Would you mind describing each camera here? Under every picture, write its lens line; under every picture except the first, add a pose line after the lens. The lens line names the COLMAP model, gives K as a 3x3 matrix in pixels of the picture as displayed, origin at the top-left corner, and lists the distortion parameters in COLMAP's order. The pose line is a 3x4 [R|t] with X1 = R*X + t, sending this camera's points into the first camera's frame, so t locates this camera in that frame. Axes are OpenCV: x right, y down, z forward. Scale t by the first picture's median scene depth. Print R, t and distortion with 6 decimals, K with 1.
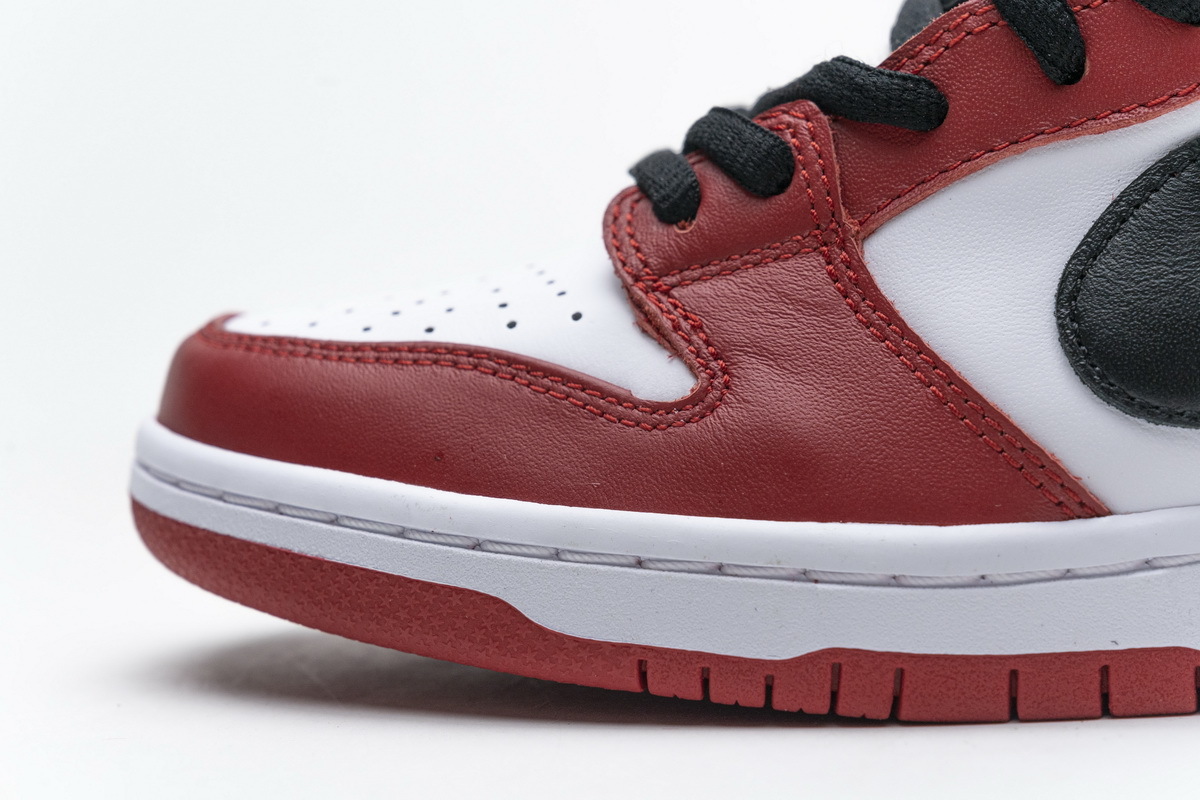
lens RADIAL K [[2300.9, 0, 613.2], [0, 2300.9, 405.9], [0, 0, 1]] dist [0.011271, 0.000000]
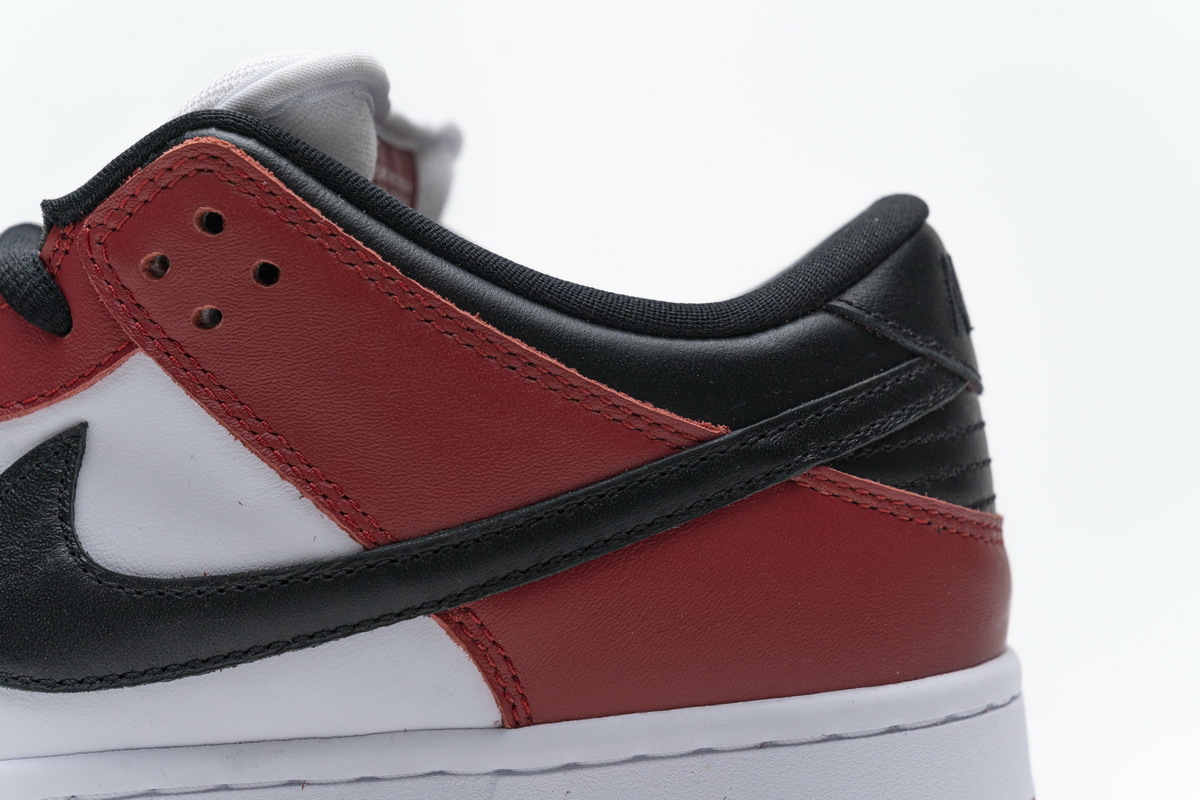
lens RADIAL K [[2300.9, 0, 601.8], [0, 2300.9, 404.4], [0, 0, 1]] dist [0.011271, 0.000000]
pose [[0.998618, 0.026248, 0.045521, 0.460792], [-0.024947, 0.999270, -0.028919, -0.102234], [-0.046247, 0.027743, 0.998545, -0.153921]]
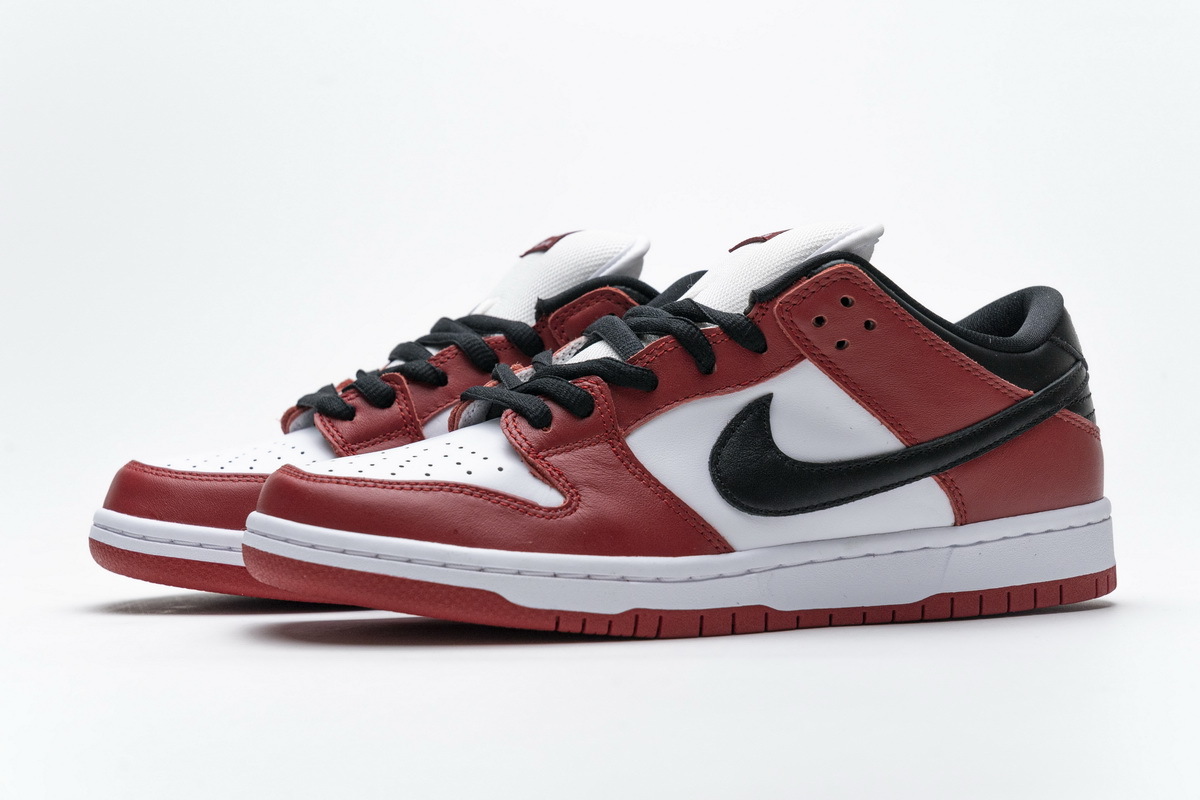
lens RADIAL K [[2300.9, 0, 598.2], [0, 2300.9, 397.7], [0, 0, 1]] dist [0.011271, 0.000000]
pose [[0.907848, 0.014352, 0.419053, -0.917480], [0.005431, 0.998928, -0.045977, -0.004937], [-0.419264, 0.044017, 0.906797, -1.138694]]
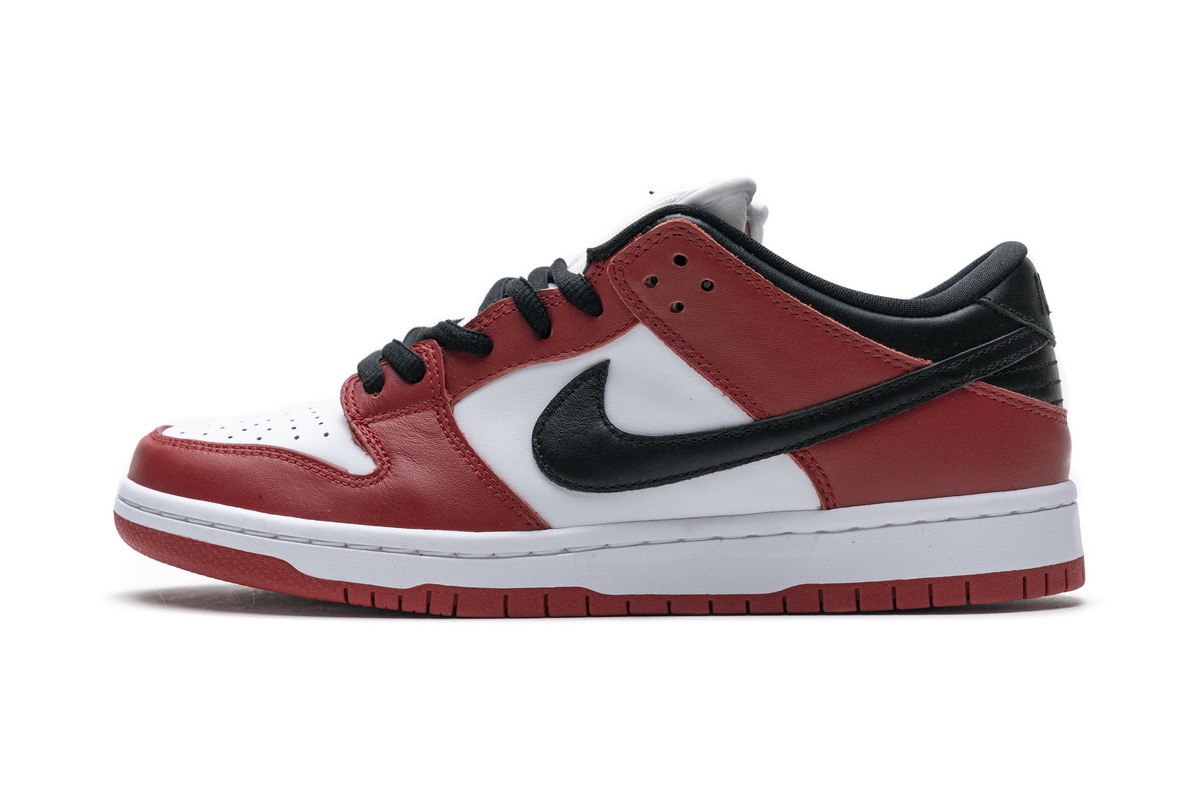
lens RADIAL K [[2300.9, 0, 598.0], [0, 2300.9, 401.1], [0, 0, 1]] dist [0.011271, 0.000000]
pose [[0.998992, 0.024418, 0.037673, 0.167276], [-0.023415, 0.999365, -0.026847, -0.019013], [-0.038305, 0.025938, 0.998929, -1.258196]]
